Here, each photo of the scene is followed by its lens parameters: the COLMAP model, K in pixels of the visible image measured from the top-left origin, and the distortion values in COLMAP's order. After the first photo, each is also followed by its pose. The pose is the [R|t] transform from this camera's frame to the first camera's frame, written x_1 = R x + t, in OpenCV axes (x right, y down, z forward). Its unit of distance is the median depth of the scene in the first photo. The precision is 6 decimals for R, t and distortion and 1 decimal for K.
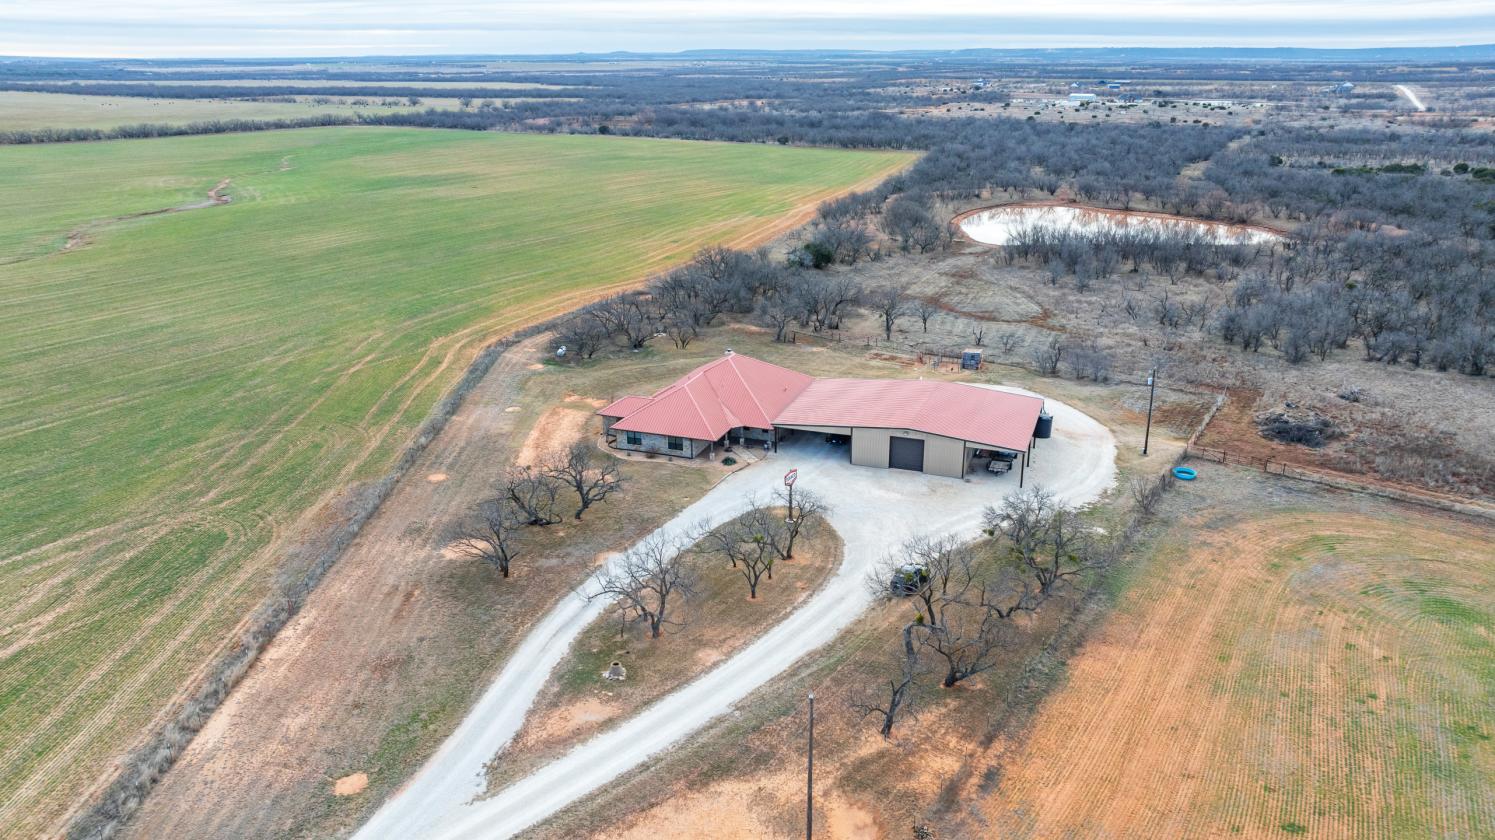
lens RADIAL K [[1067.3, 0, 747.5], [0, 1067.3, 420.0], [0, 0, 1]] dist [-0.008714, -0.001018]
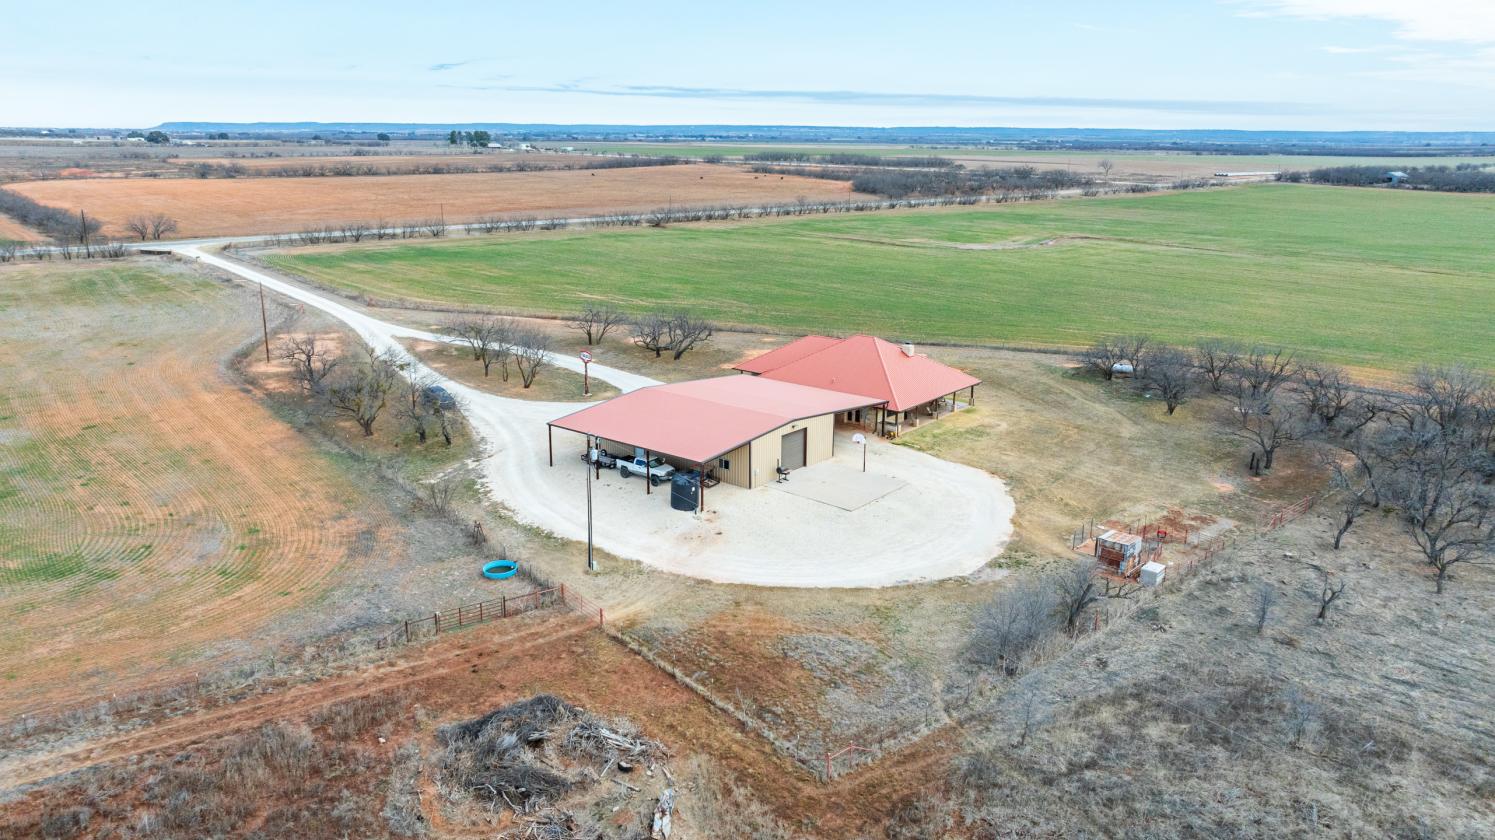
lens RADIAL K [[1072.8, 0, 747.5], [0, 1072.8, 420.0], [0, 0, 1]] dist [-0.025101, 0.000113]
pose [[-0.321495, 0.244744, -0.914736, 0.922318], [-0.319241, 0.881450, 0.348039, -0.299714], [0.891474, 0.403914, -0.205249, 1.217151]]
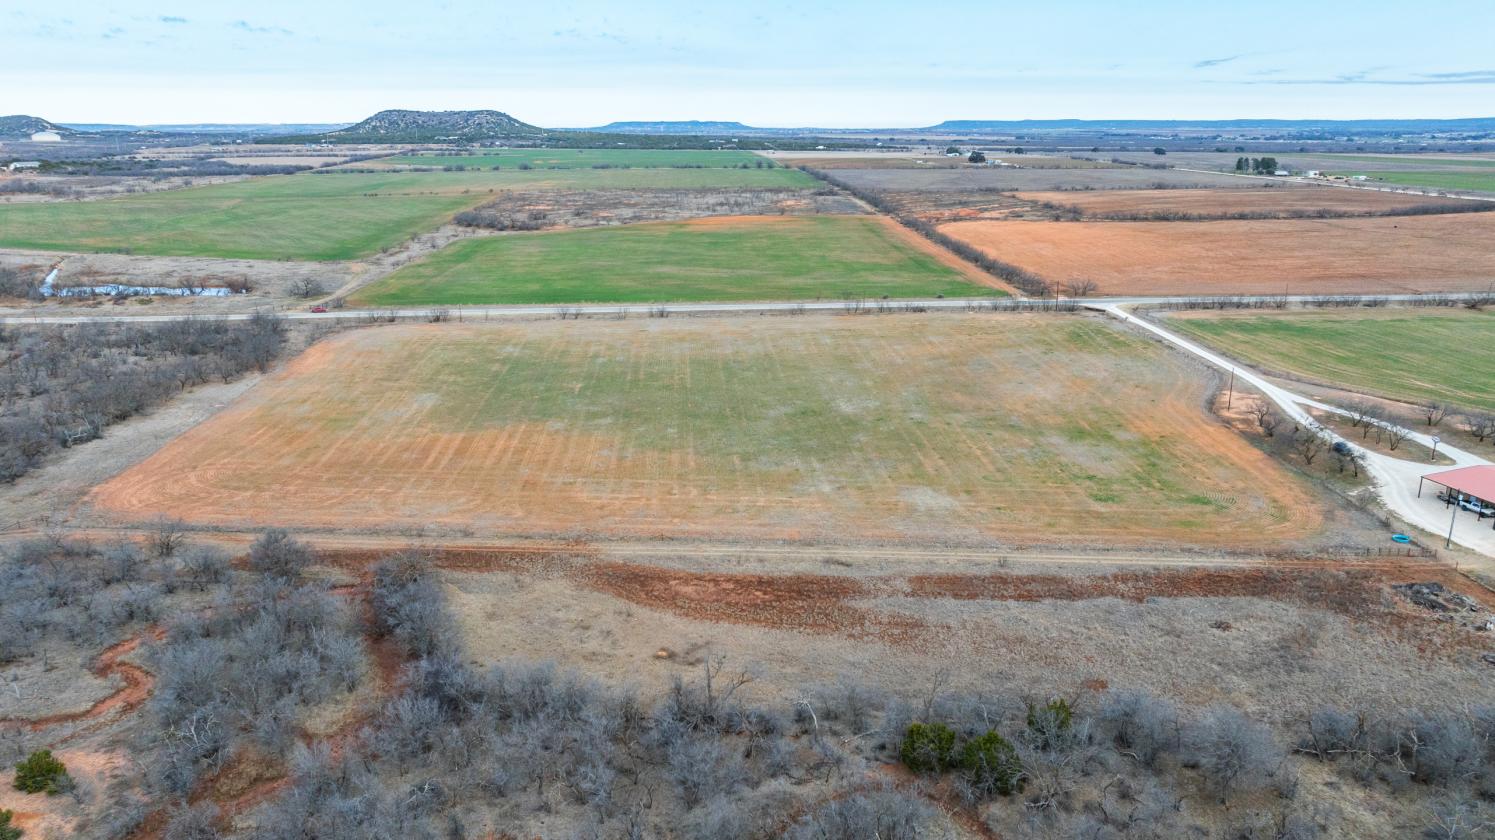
lens RADIAL K [[1067.0, 0, 747.5], [0, 1067.0, 420.0], [0, 0, 1]] dist [-0.070022, 0.075129]
pose [[-0.835382, 0.152971, -0.527955, 1.900877], [-0.174245, 0.837261, 0.518298, -0.681406], [0.521321, 0.524970, -0.672779, 1.407818]]
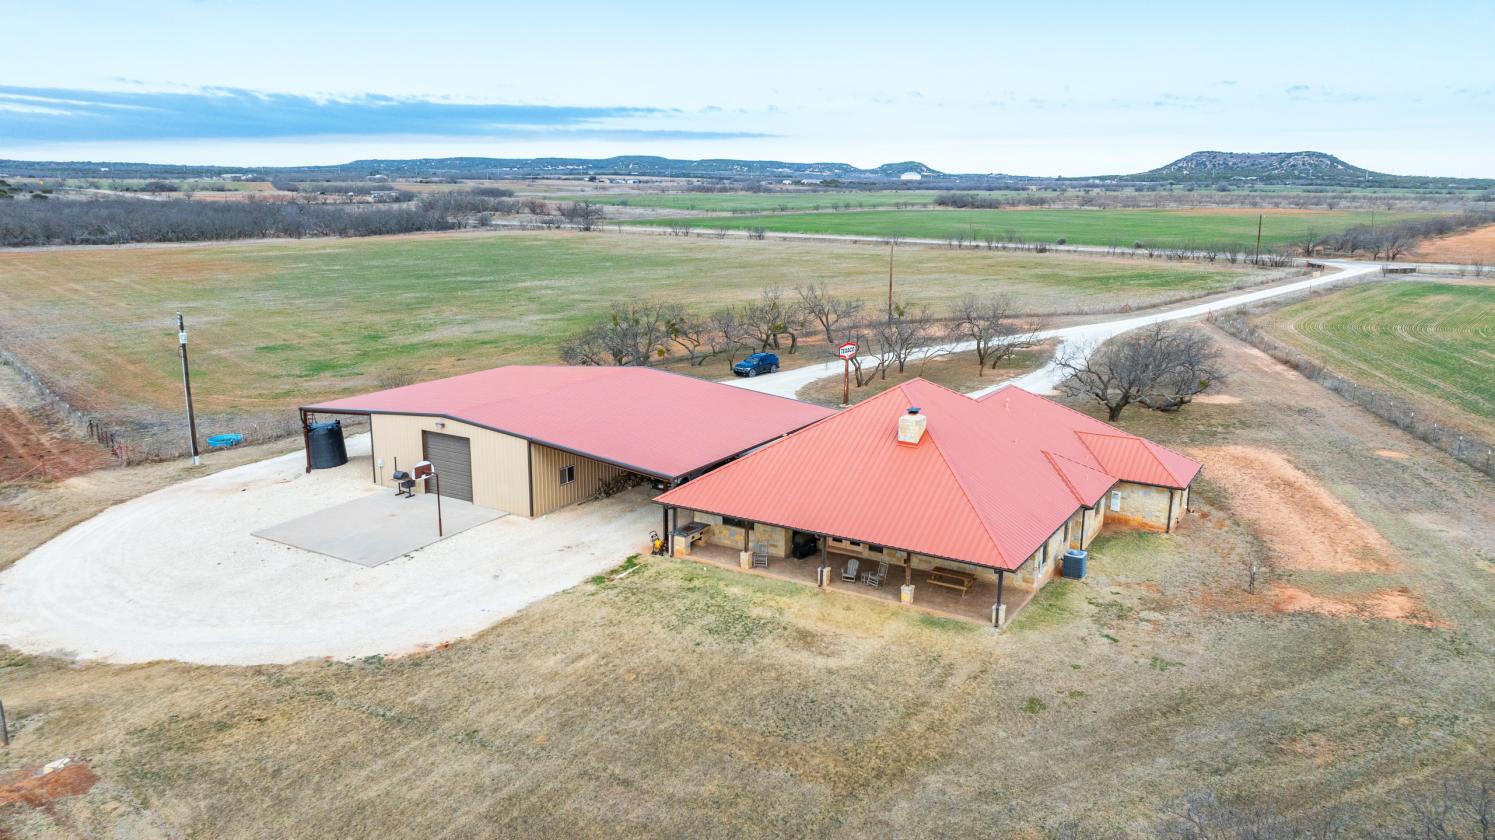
lens RADIAL K [[1072.8, 0, 747.5], [0, 1072.8, 420.0], [0, 0, 1]] dist [-0.025101, 0.000113]
pose [[-0.982759, -0.048006, 0.178549, -0.032124], [0.052960, 0.852148, 0.520615, -0.282609], [-0.177143, 0.521095, -0.834913, 1.471846]]
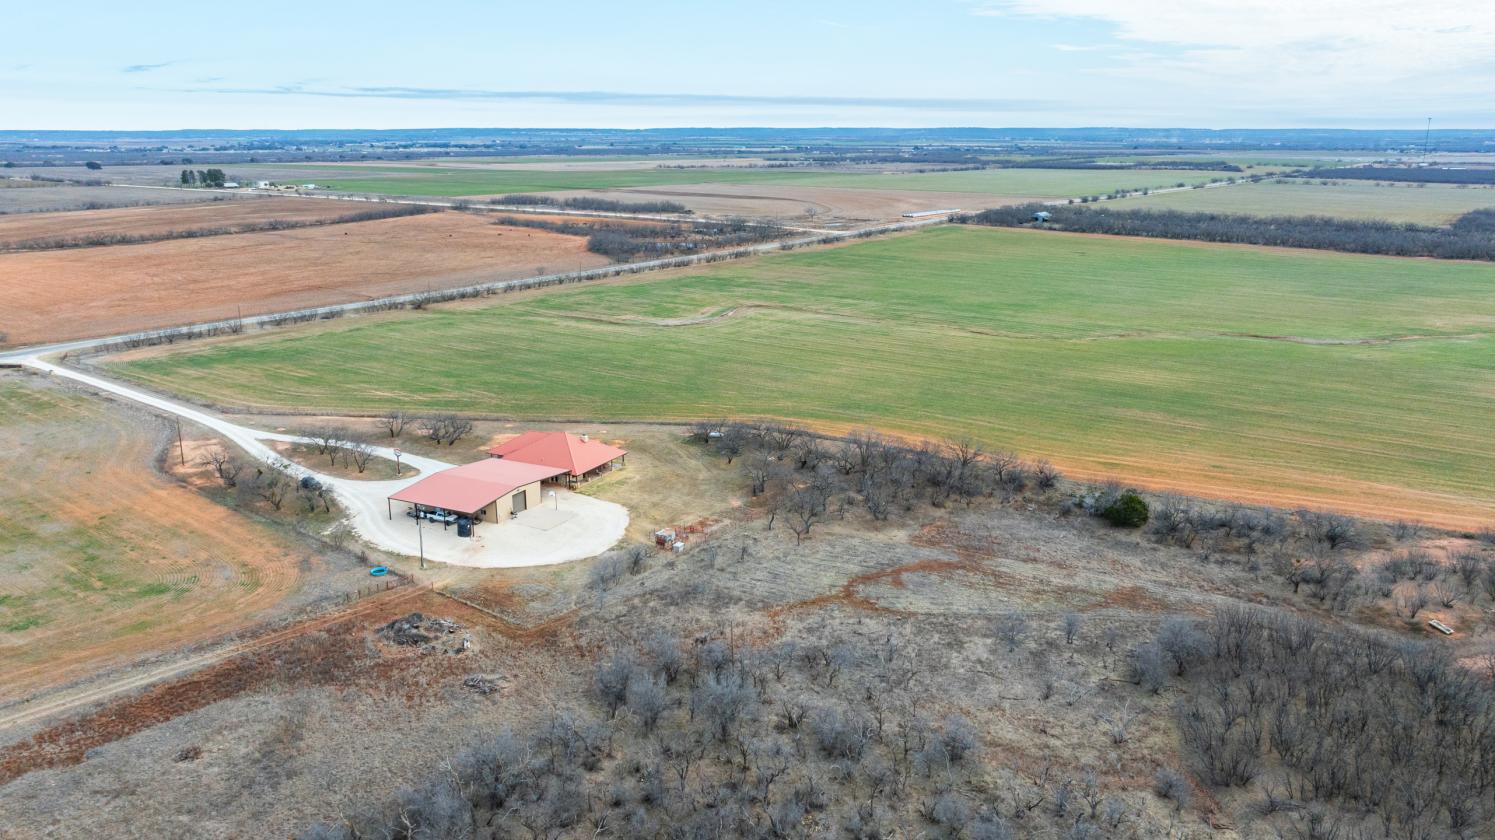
lens RADIAL K [[1118.4, 0, 747.5], [0, 1118.4, 420.0], [0, 0, 1]] dist [-0.023552, 0.004928]
pose [[-0.111033, 0.248750, -0.962182, 1.689565], [-0.325741, 0.905577, 0.271705, -0.673060], [0.938917, 0.343591, -0.019521, 1.396744]]
